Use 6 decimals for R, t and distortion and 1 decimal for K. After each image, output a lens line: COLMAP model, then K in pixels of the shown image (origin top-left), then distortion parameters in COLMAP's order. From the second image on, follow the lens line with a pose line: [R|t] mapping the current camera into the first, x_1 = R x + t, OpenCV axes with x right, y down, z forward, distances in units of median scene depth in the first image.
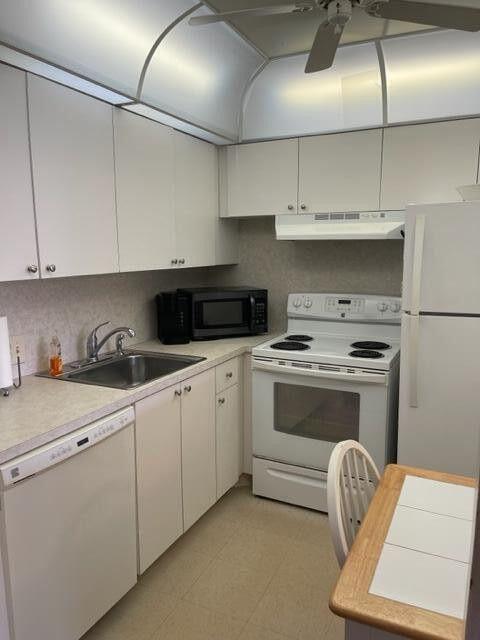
lens RADIAL K [[482.5, 0, 238.1], [0, 482.5, 318.8], [0, 0, 1]] dist [0.060847, -0.080471]
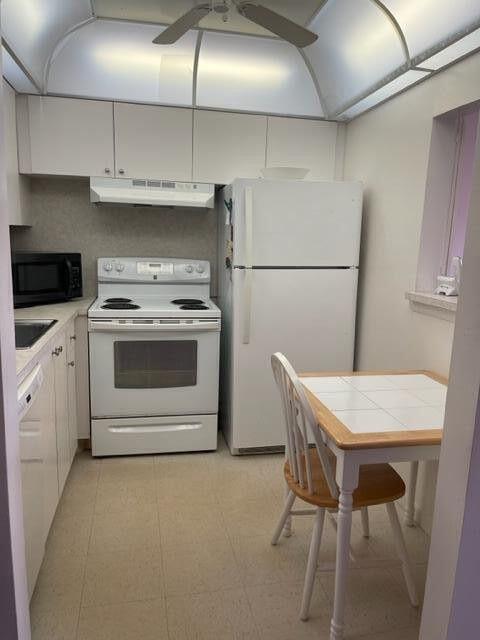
lens RADIAL K [[482.5, 0, 243.0], [0, 482.5, 323.7], [0, 0, 1]] dist [0.060847, -0.080471]
pose [[0.788990, -0.080364, 0.609128, -0.319144], [0.055109, 0.996669, 0.060113, 0.044961], [-0.611930, -0.013860, 0.790791, 0.017144]]
